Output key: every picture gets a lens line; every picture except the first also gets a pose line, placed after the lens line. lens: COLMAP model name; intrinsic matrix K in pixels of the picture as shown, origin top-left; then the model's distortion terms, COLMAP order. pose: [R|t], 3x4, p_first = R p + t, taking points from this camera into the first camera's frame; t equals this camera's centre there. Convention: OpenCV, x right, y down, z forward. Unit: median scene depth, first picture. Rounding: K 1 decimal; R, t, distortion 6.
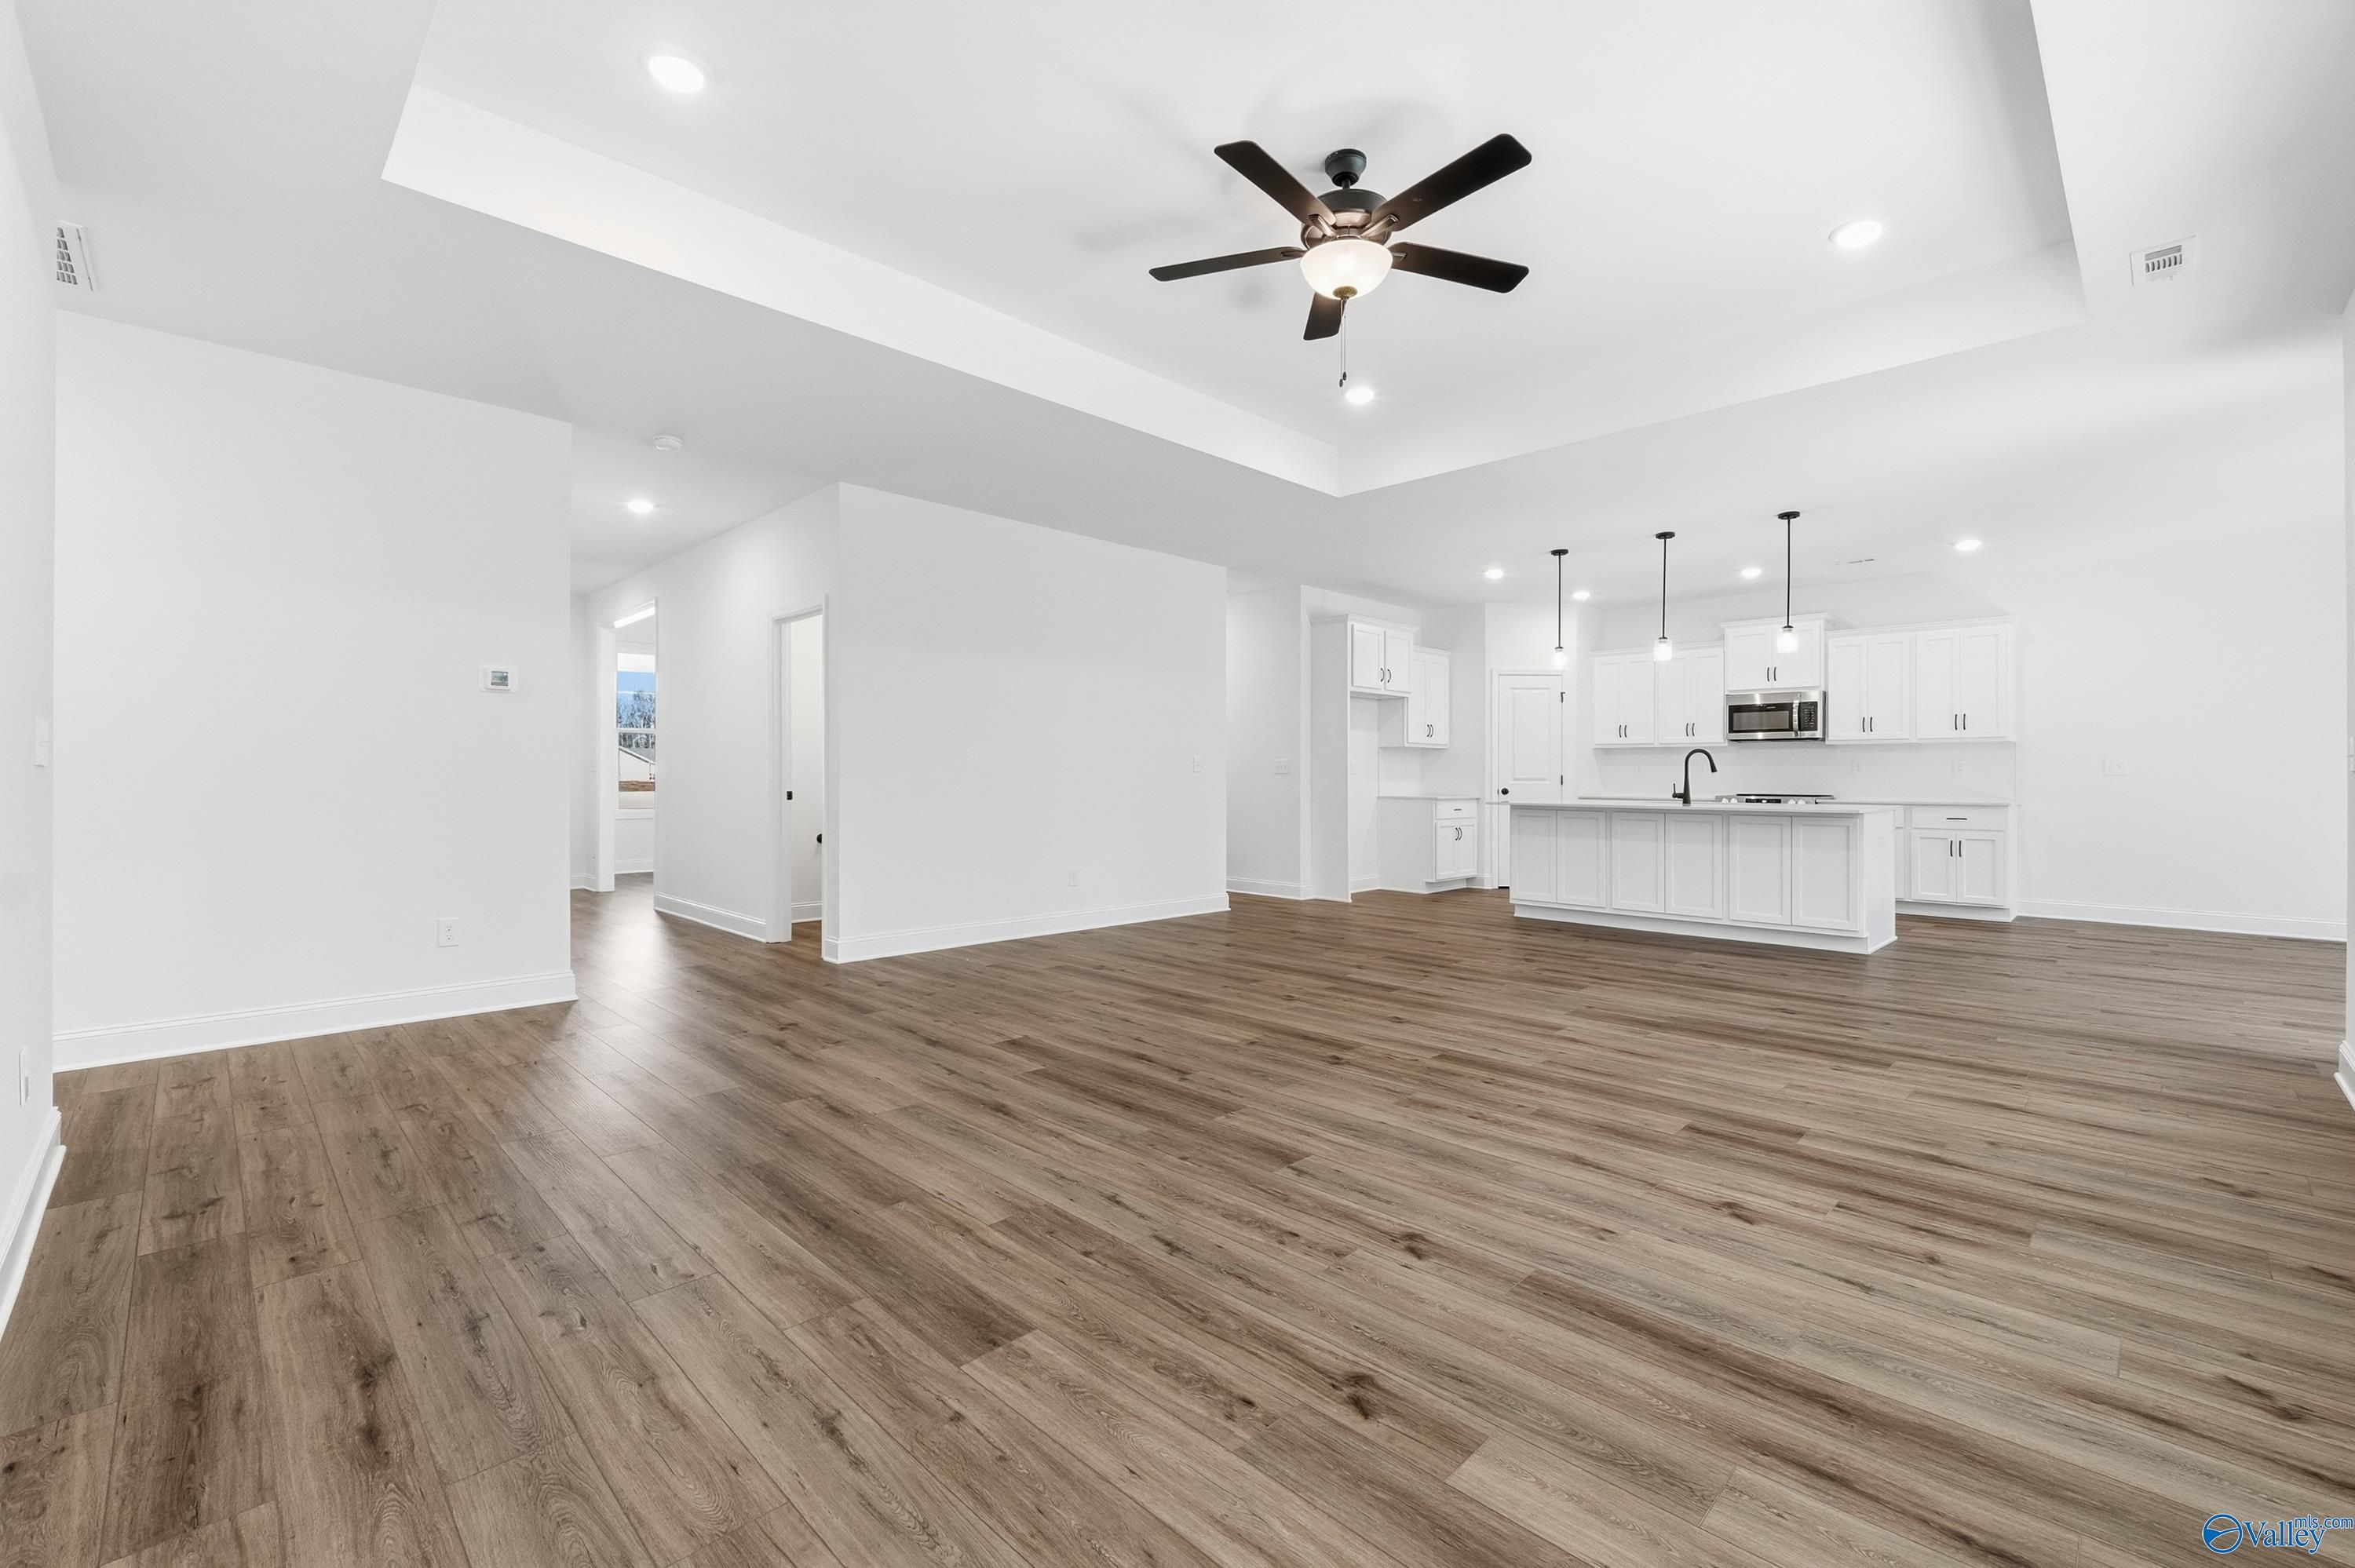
lens RADIAL K [[992.7, 0, 1184.1], [0, 992.7, 779.4], [0, 0, 1]] dist [-0.000528, -0.000022]
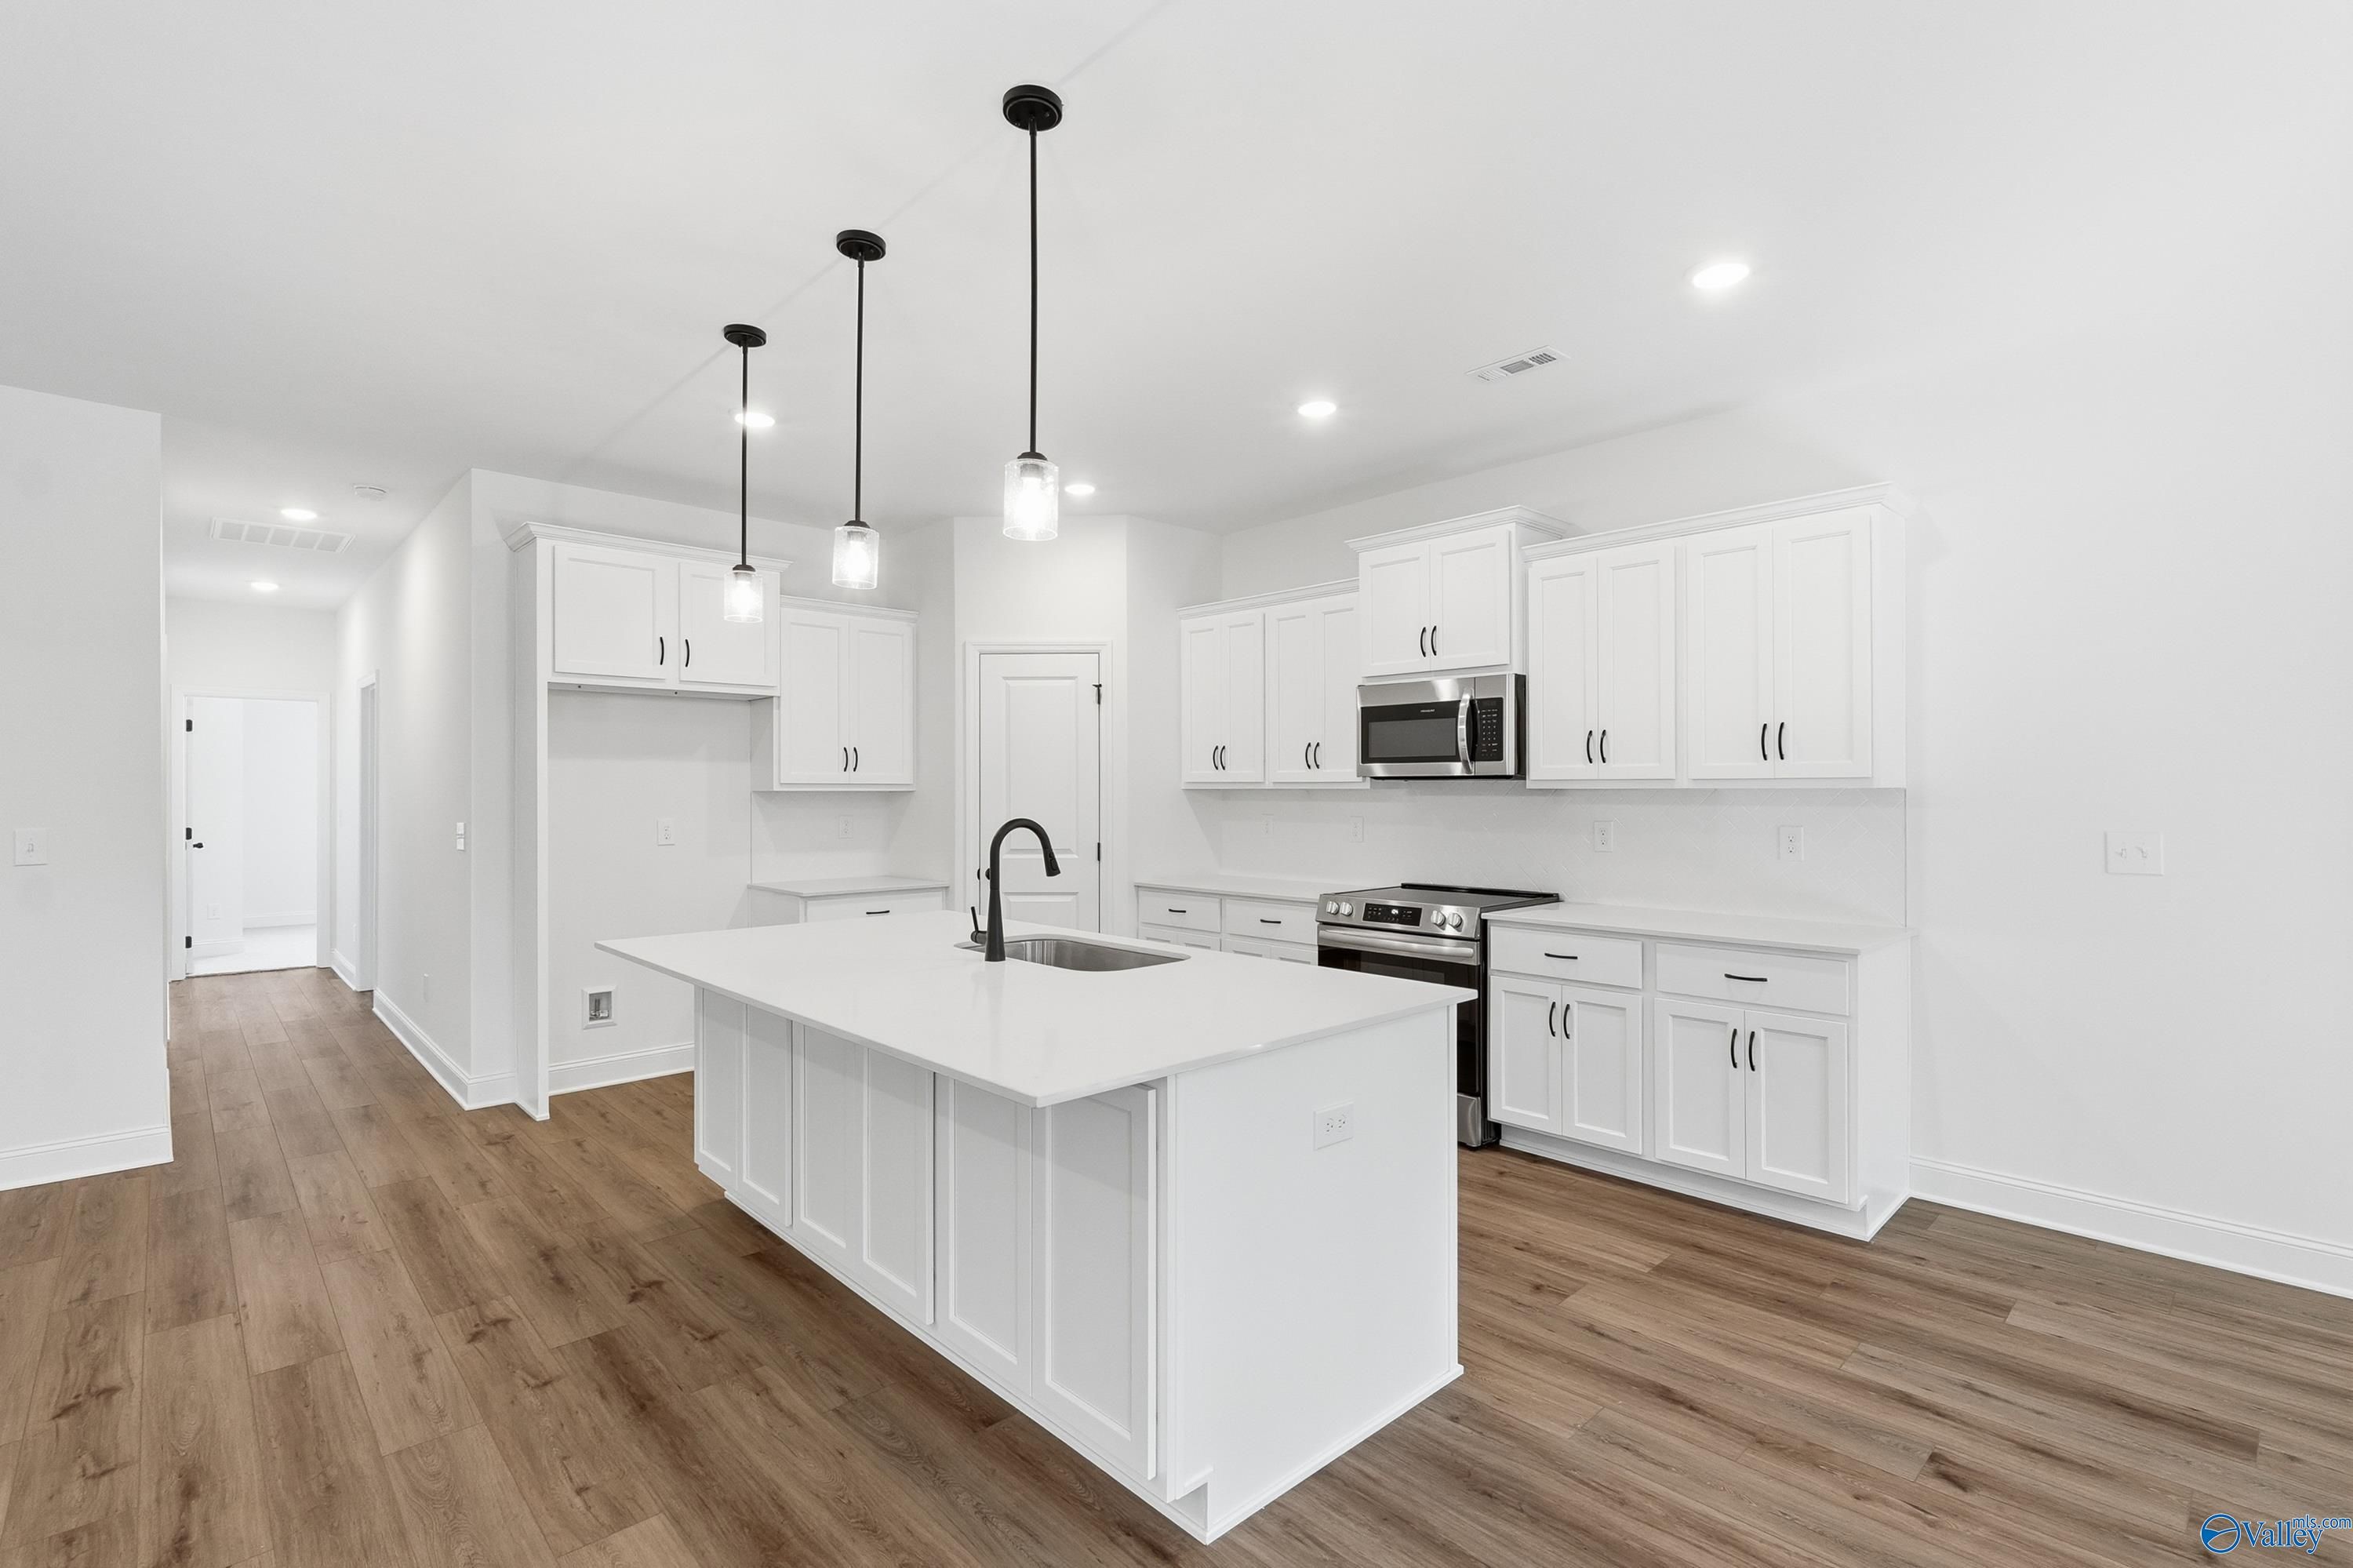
lens RADIAL K [[1076.5, 0, 1176.5], [0, 1076.5, 784.0], [0, 0, 1]] dist [-0.000847, -0.000131]
pose [[0.999481, -0.004578, -0.031884, 0.493213], [0.004228, 0.999930, -0.011033, -0.032361], [0.031933, 0.010892, 0.999431, 0.482877]]
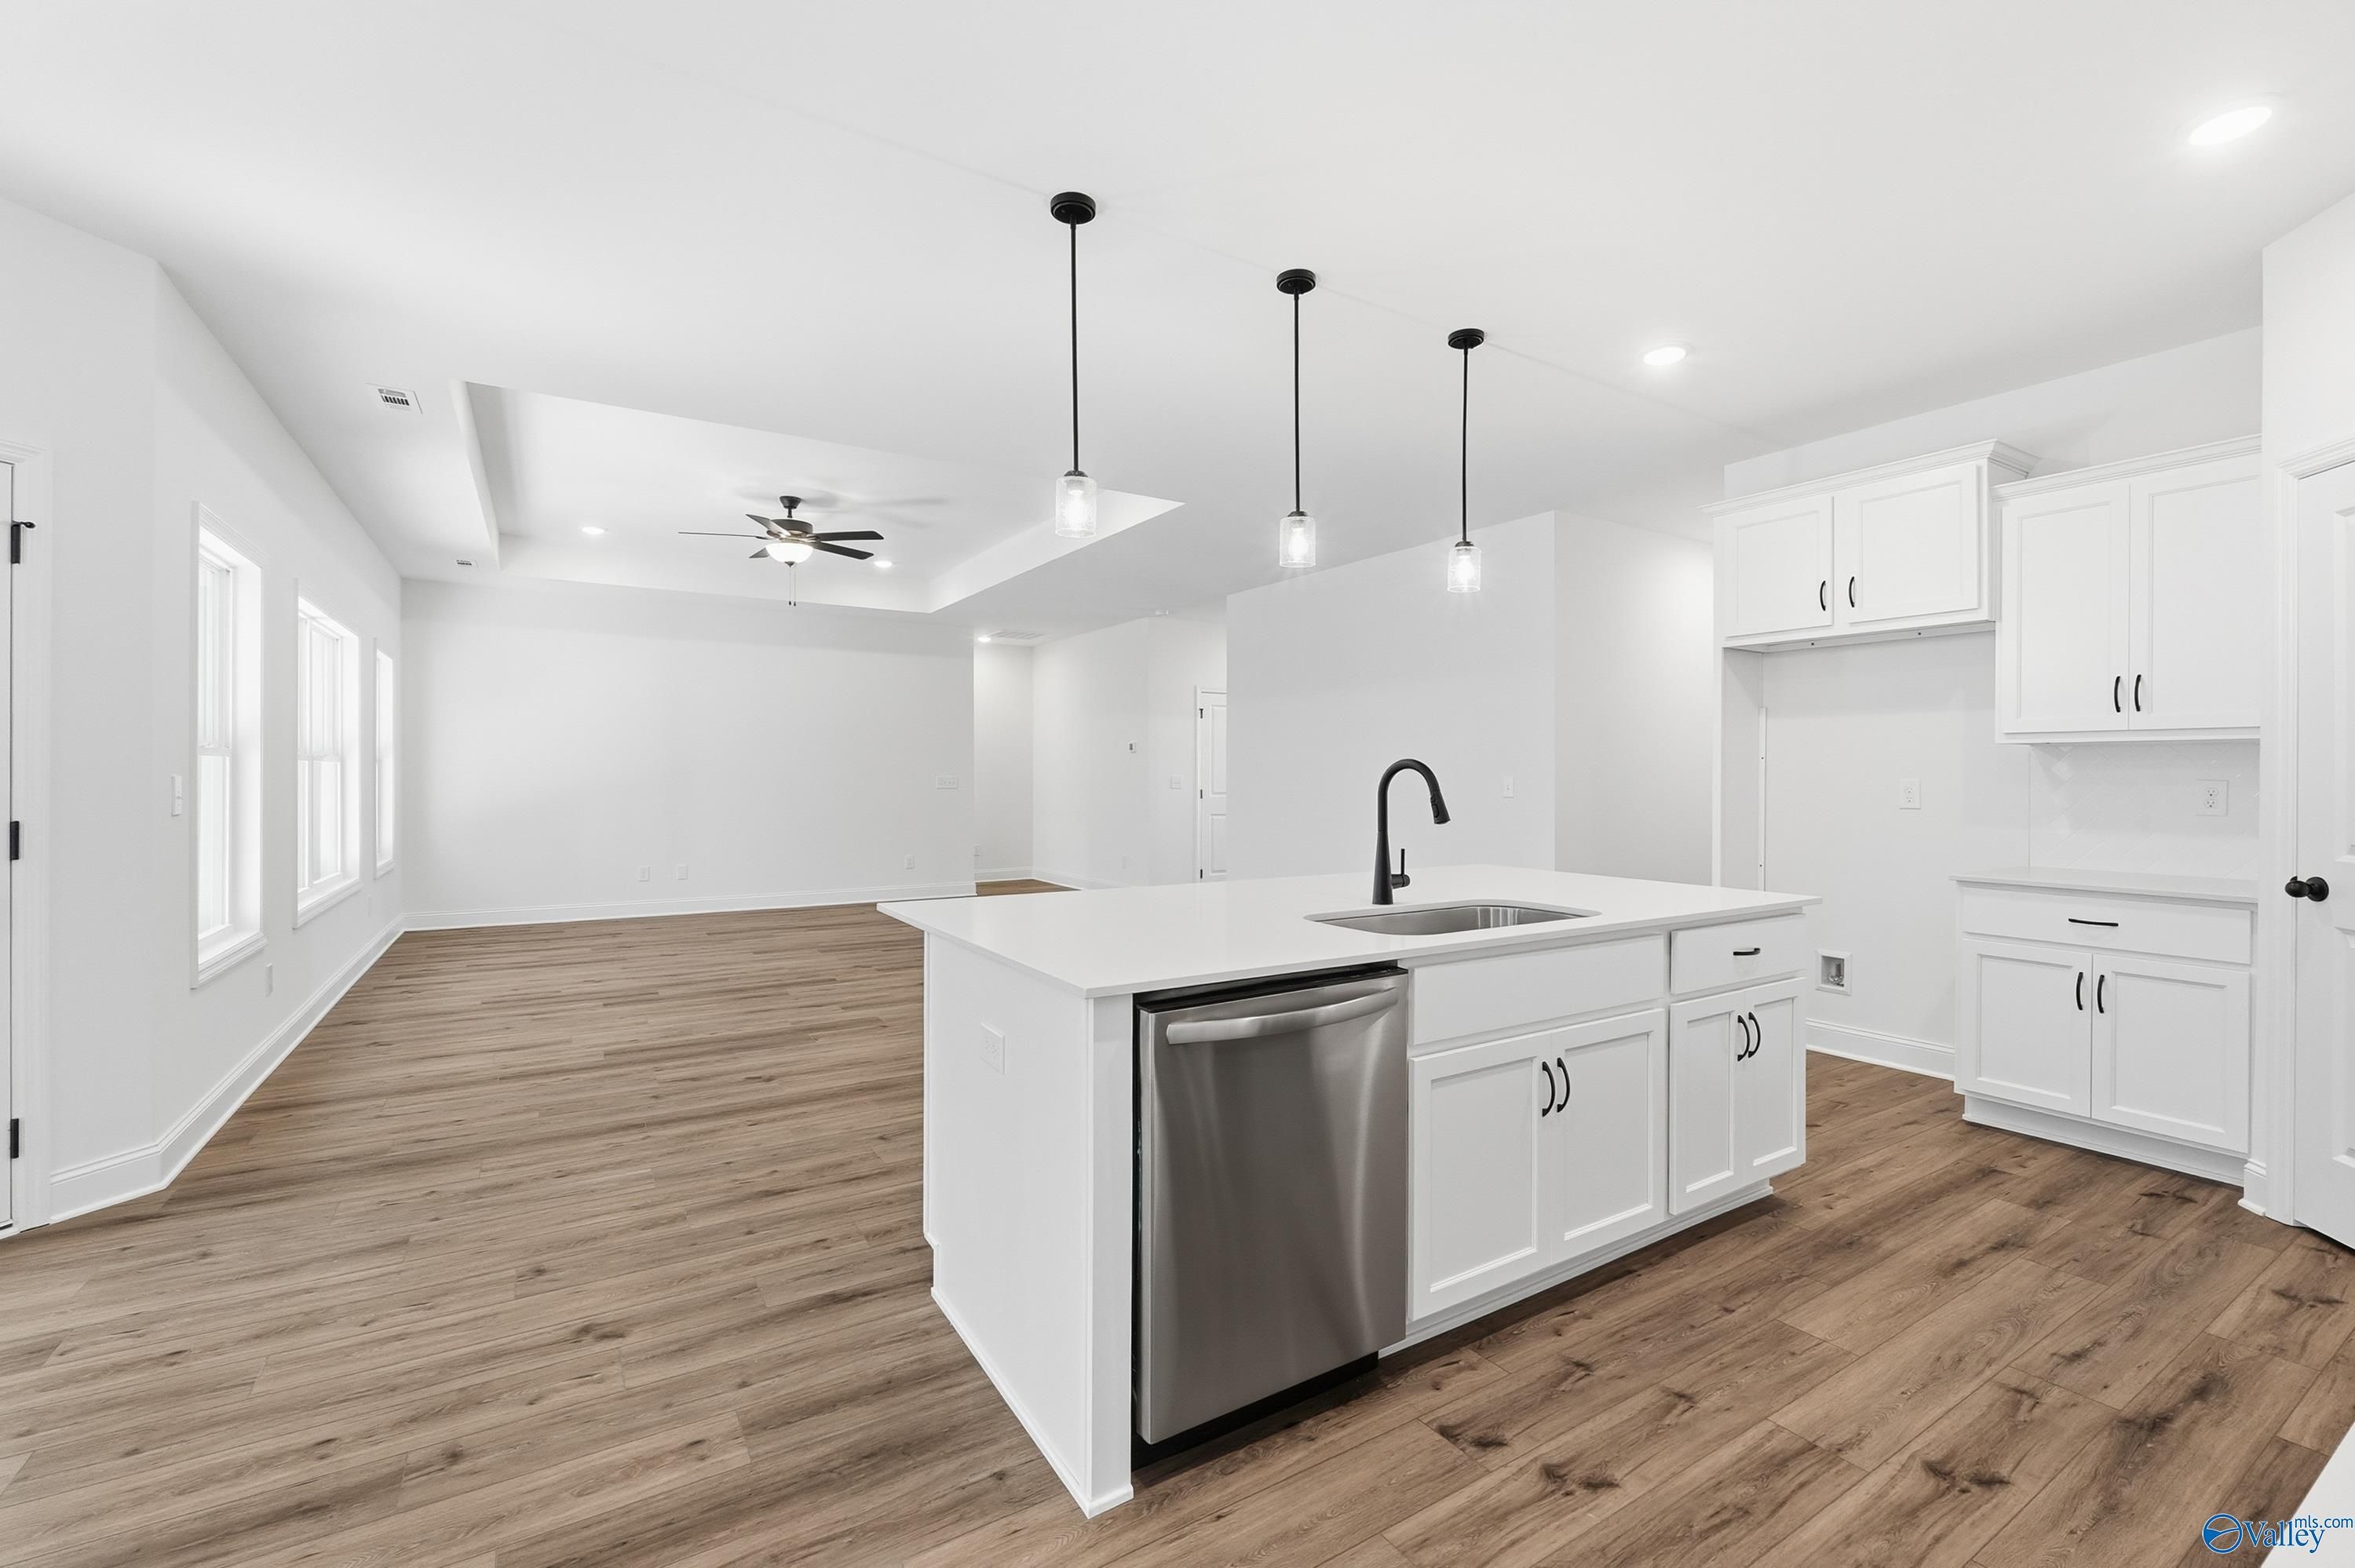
lens RADIAL K [[992.7, 0, 1184.1], [0, 992.7, 779.4], [0, 0, 1]] dist [-0.000528, -0.000022]
pose [[-0.223708, -0.000185, -0.974656, 0.747449], [-0.005833, 0.999982, 0.001149, -0.018652], [0.974639, 0.005942, -0.223705, 0.843670]]
